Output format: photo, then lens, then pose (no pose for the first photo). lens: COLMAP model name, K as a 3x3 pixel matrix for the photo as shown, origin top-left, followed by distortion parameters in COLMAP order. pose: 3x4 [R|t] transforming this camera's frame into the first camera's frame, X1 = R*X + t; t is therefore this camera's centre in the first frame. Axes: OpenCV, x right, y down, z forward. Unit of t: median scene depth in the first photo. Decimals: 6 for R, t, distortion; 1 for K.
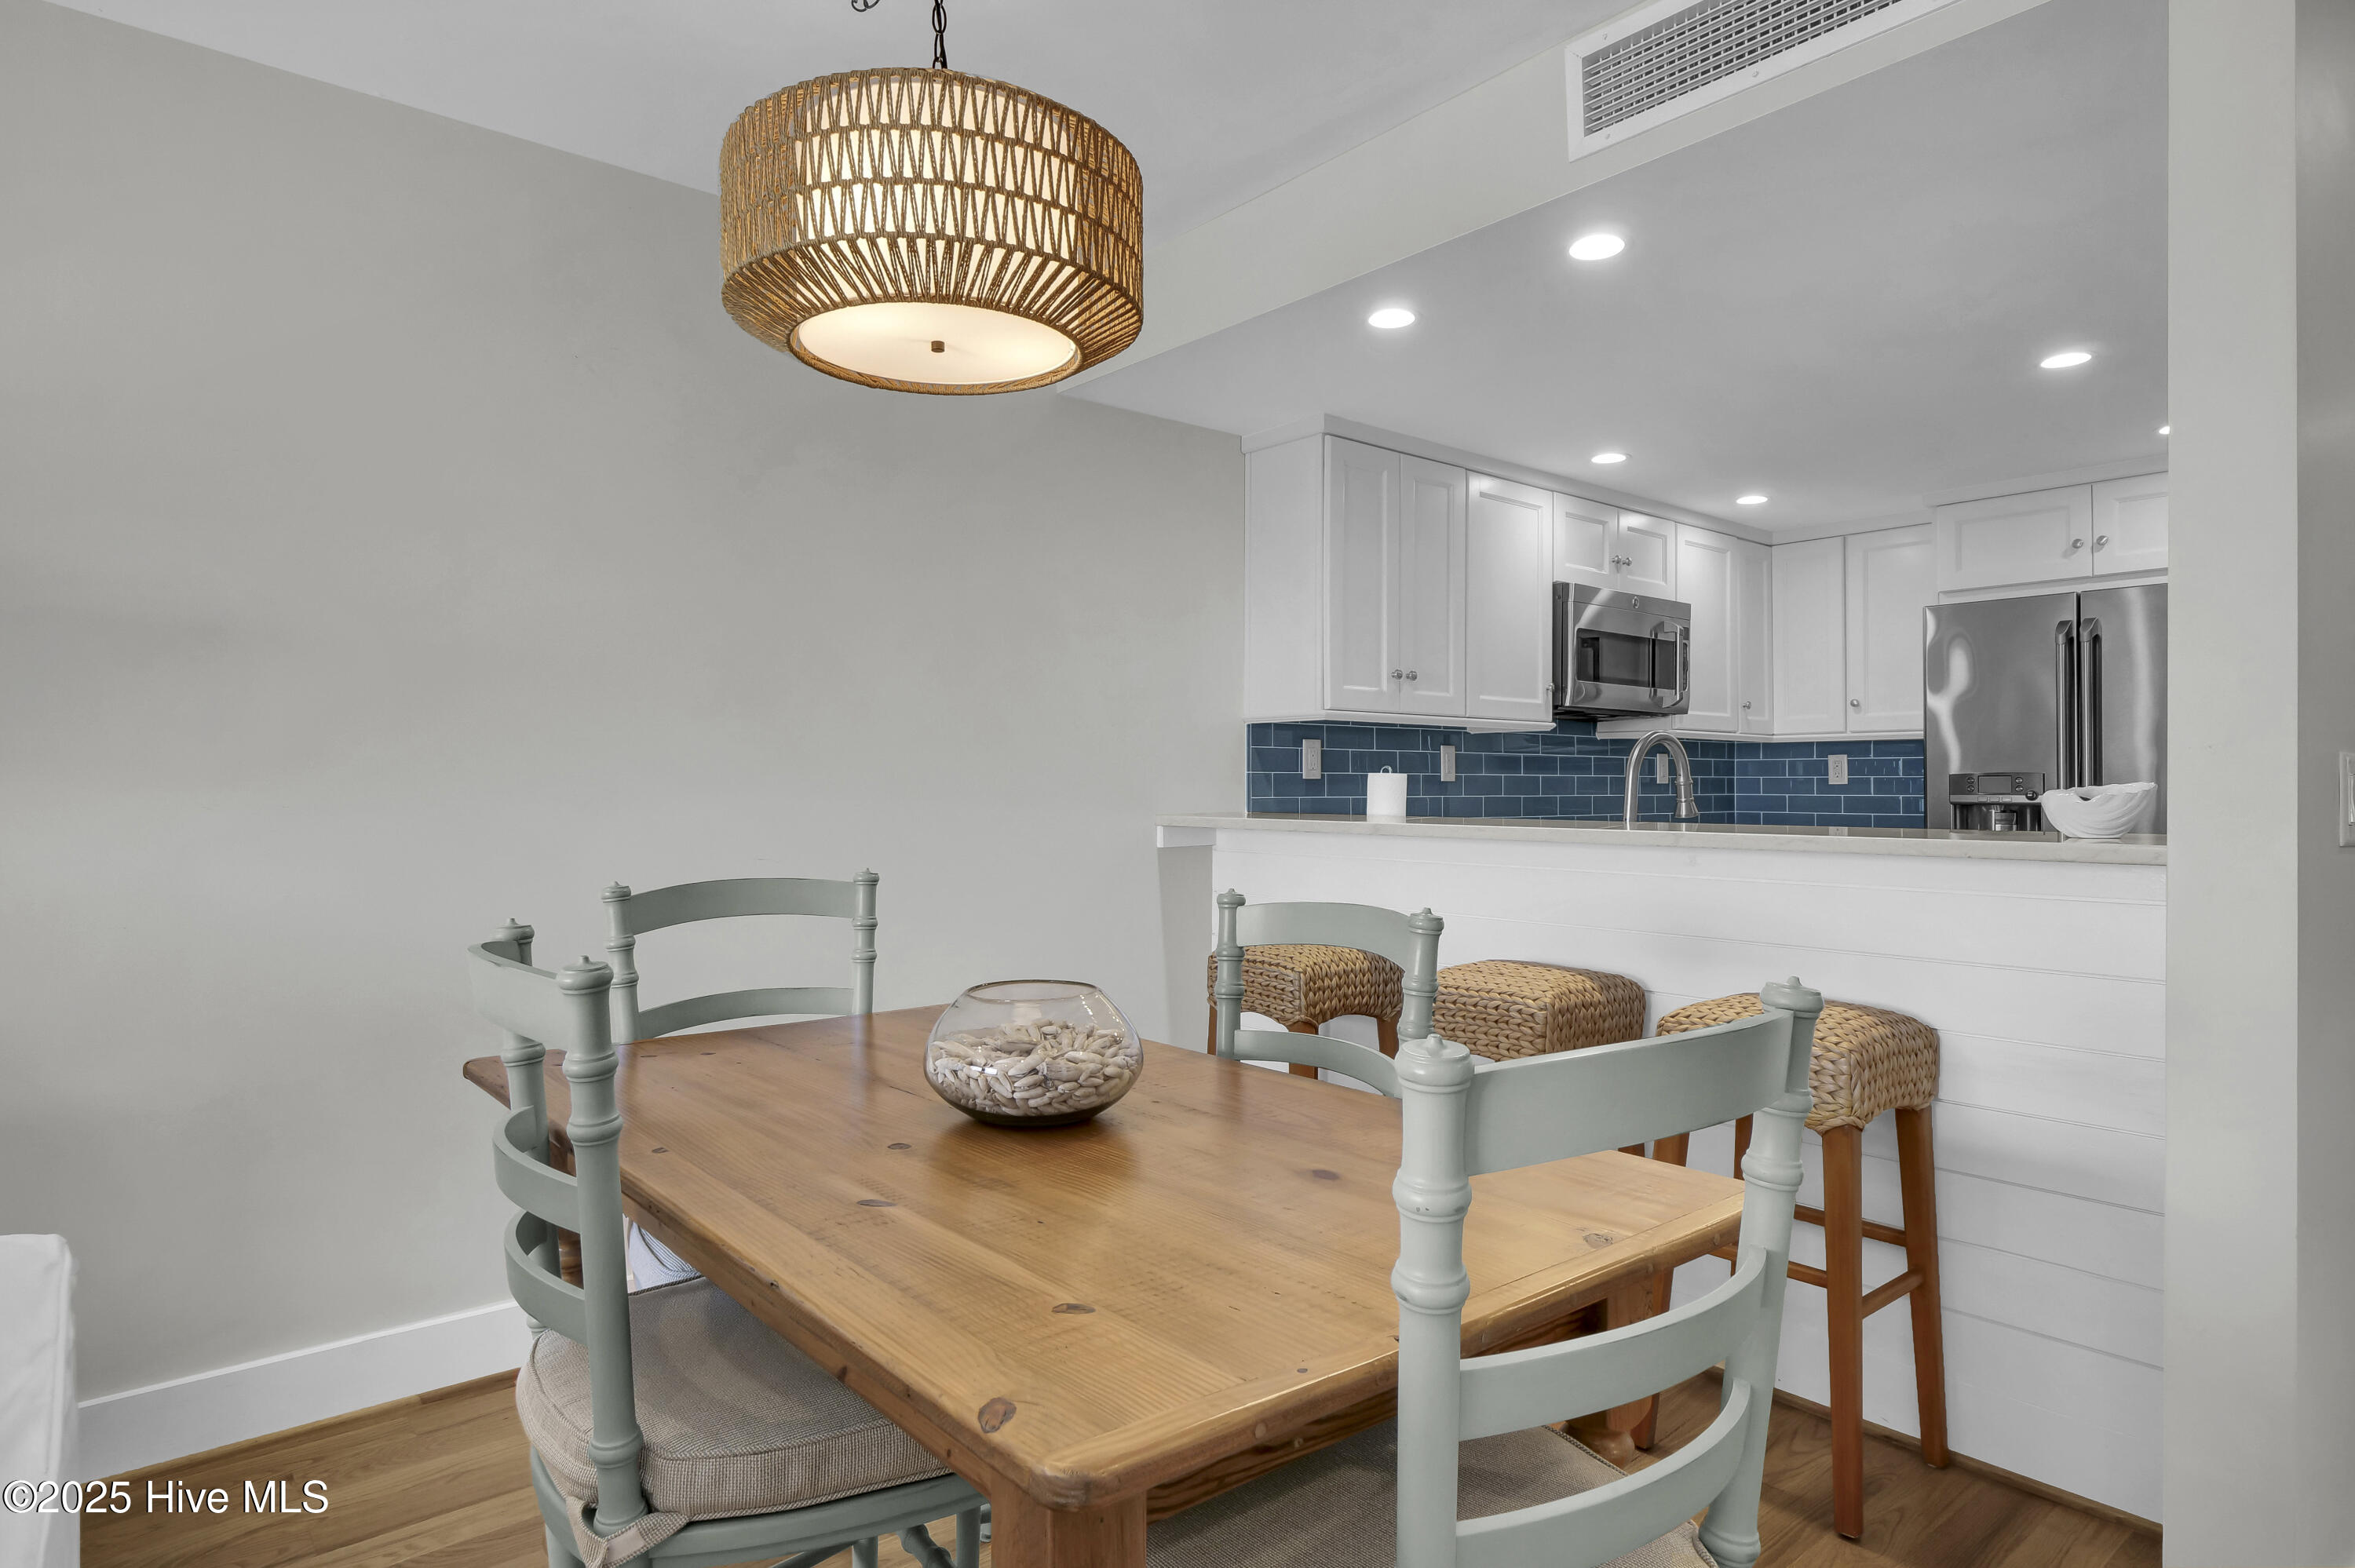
lens RADIAL K [[1312.4, 0, 1178.7], [0, 1312.4, 777.8], [0, 0, 1]] dist [0.001136, -0.000133]
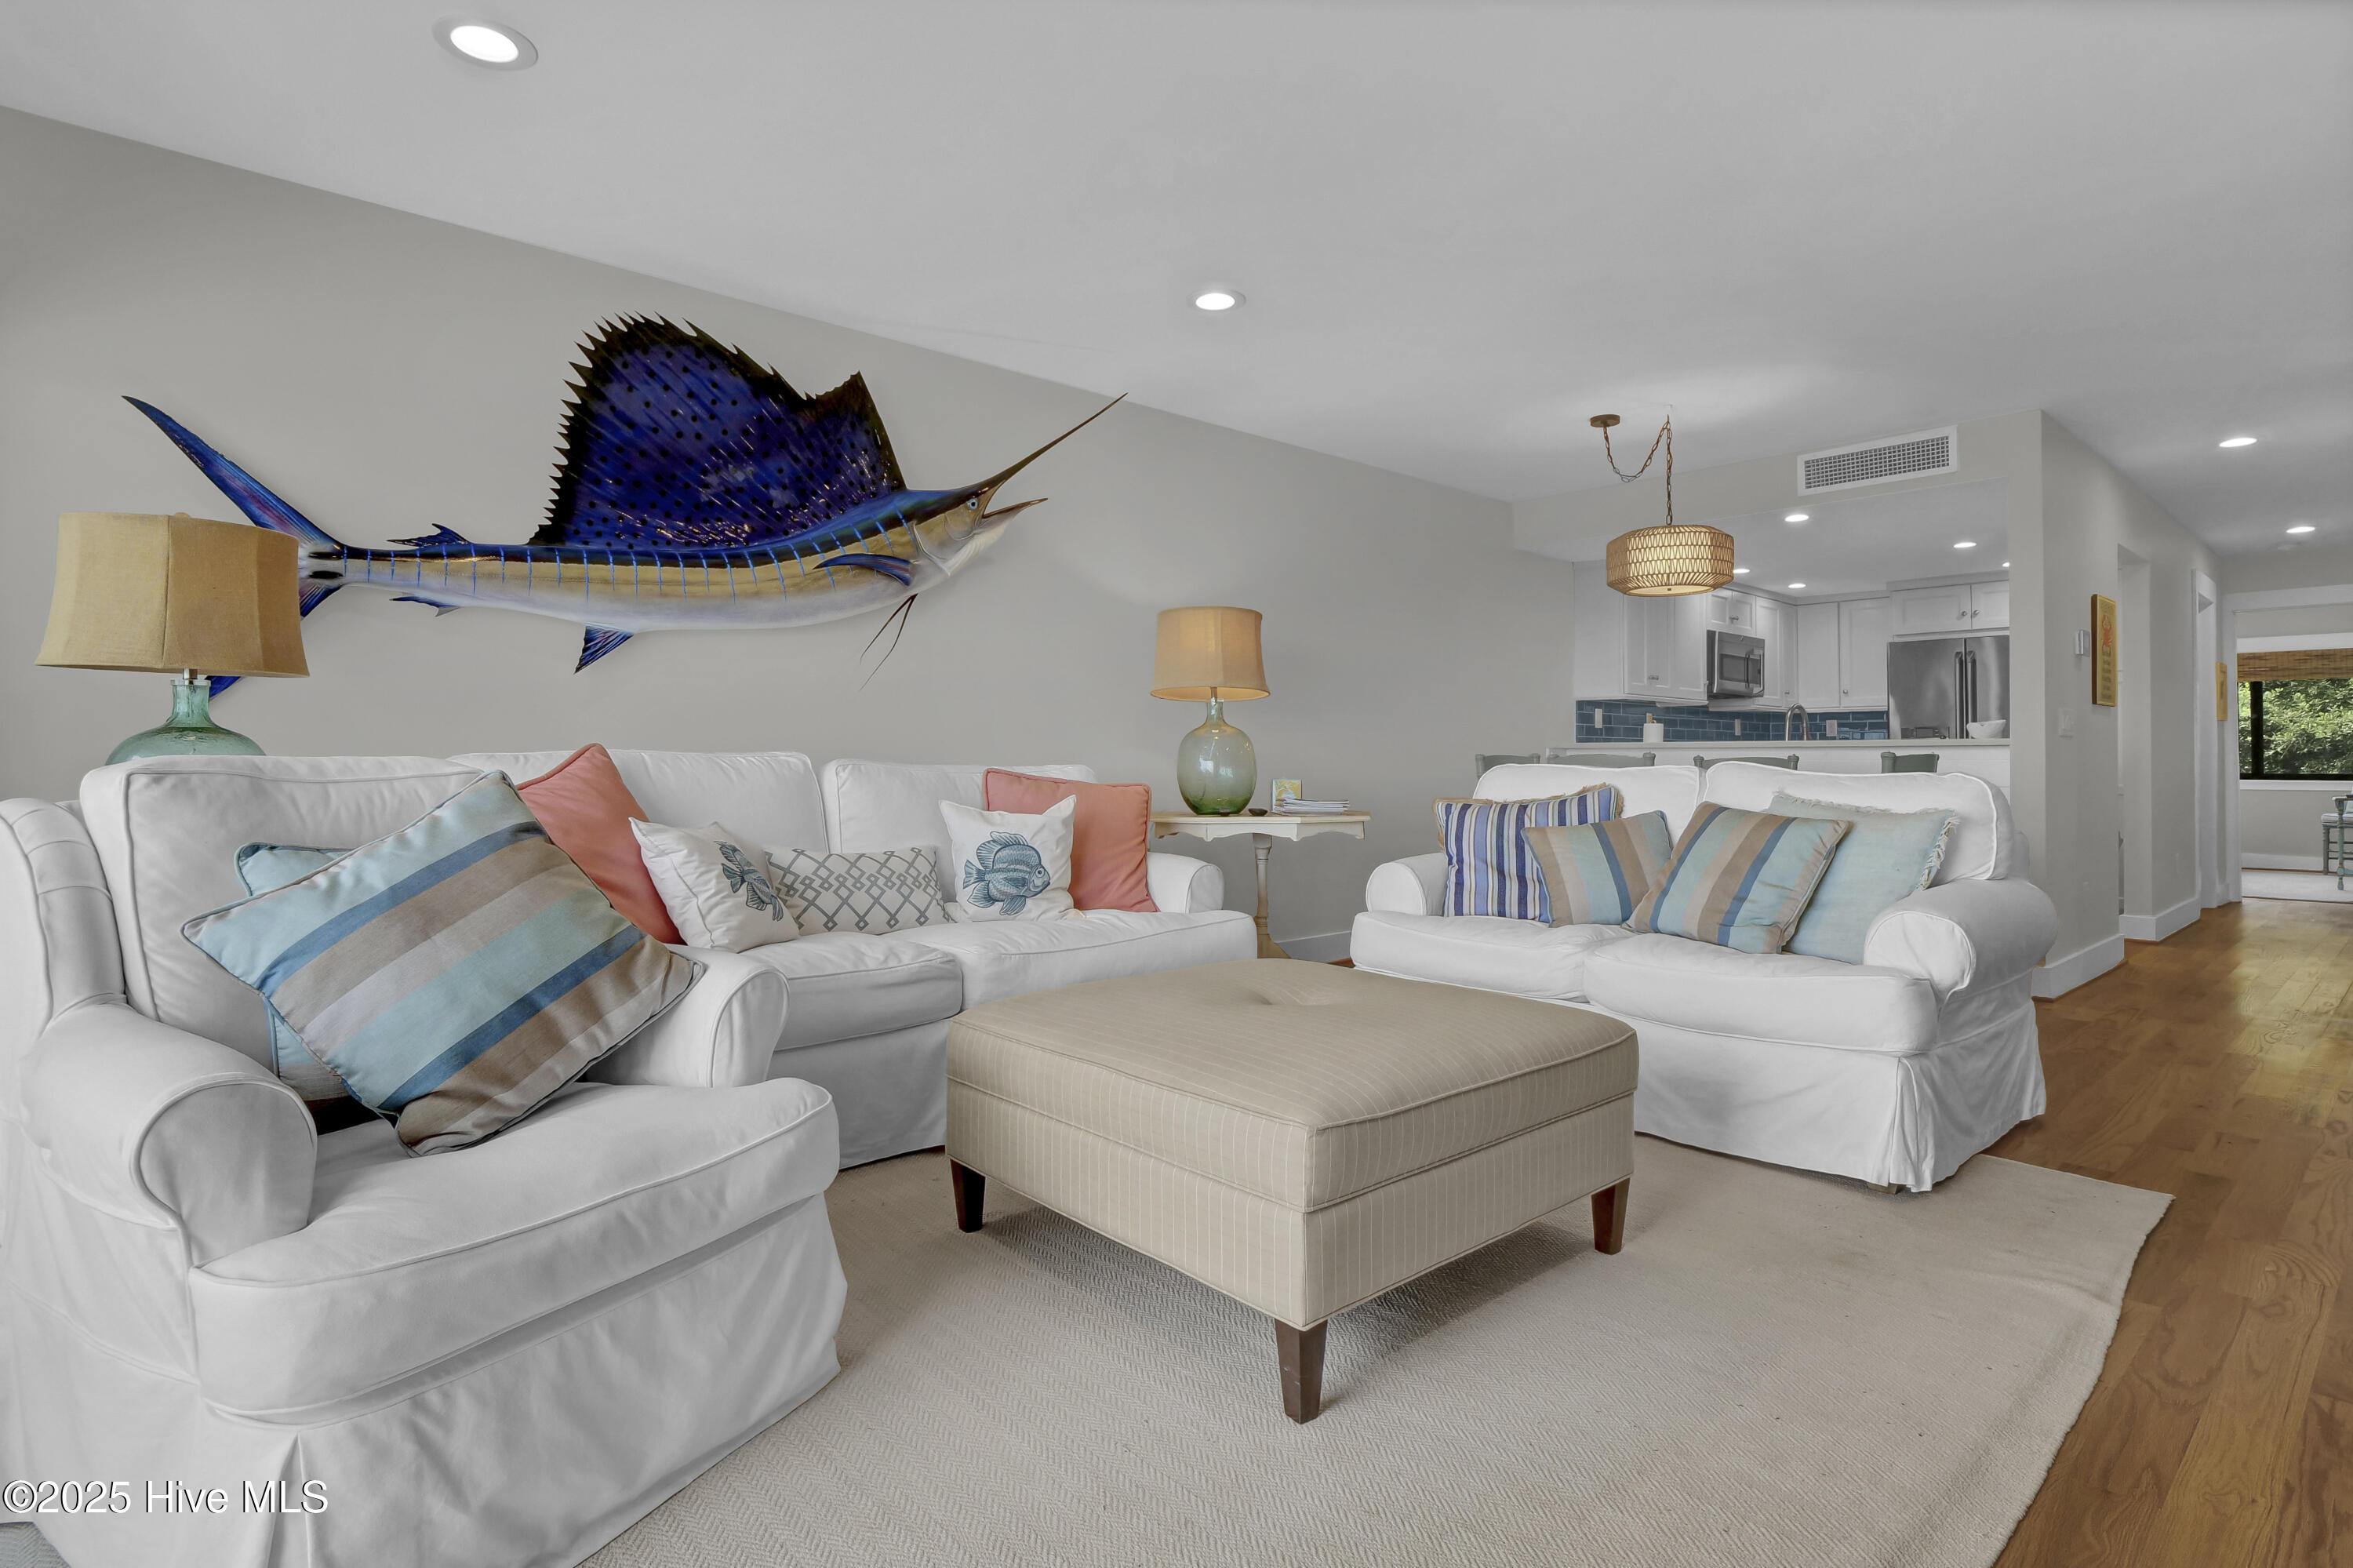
lens RADIAL K [[1151.2, 0, 1173.1], [0, 1151.2, 752.7], [0, 0, 1]] dist [-0.017823, -0.000135]
pose [[0.999876, 0.002590, 0.015506, -0.553283], [-0.002572, 0.999996, -0.001170, 0.040551], [-0.015509, 0.001130, 0.999879, -0.728812]]
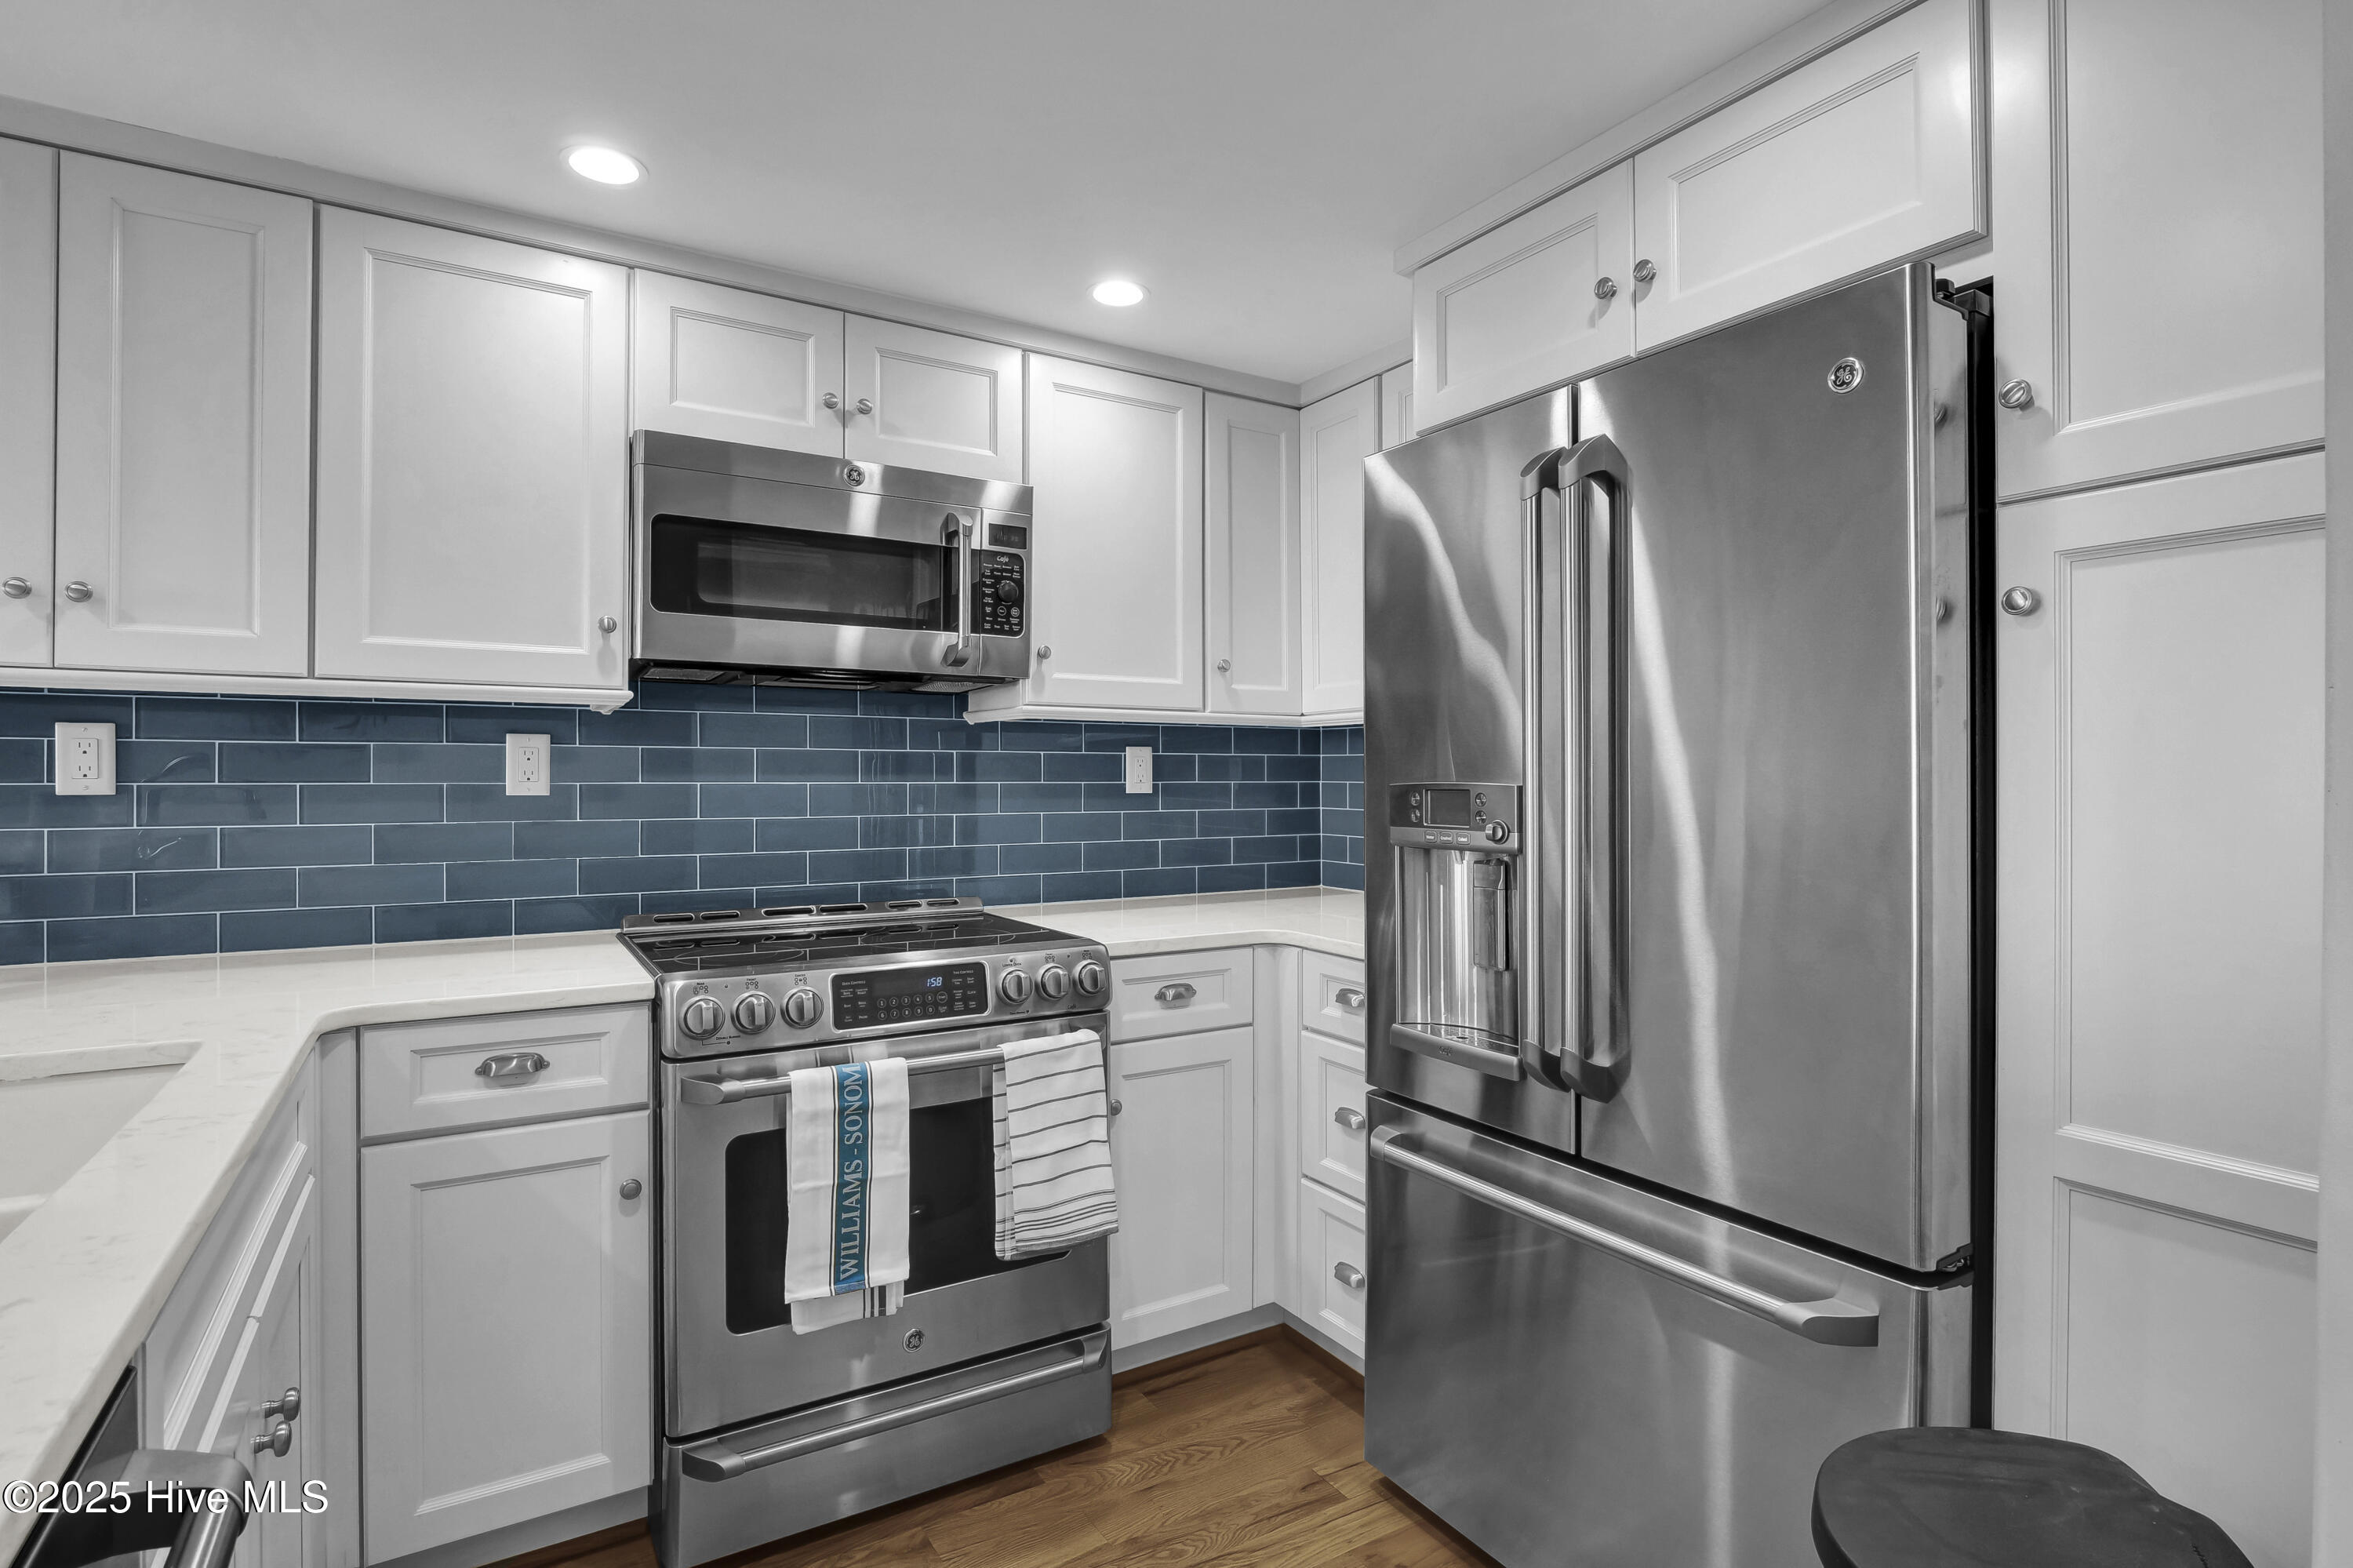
lens RADIAL K [[1142.3, 0, 1164.0], [0, 1142.3, 780.6], [0, 0, 1]] dist [-0.013950, -0.000996]
pose [[0.988636, 0.001126, -0.150324, 0.579312], [0.000339, 0.999953, 0.009726, -0.009051], [0.150327, -0.009666, 0.988589, 0.568072]]
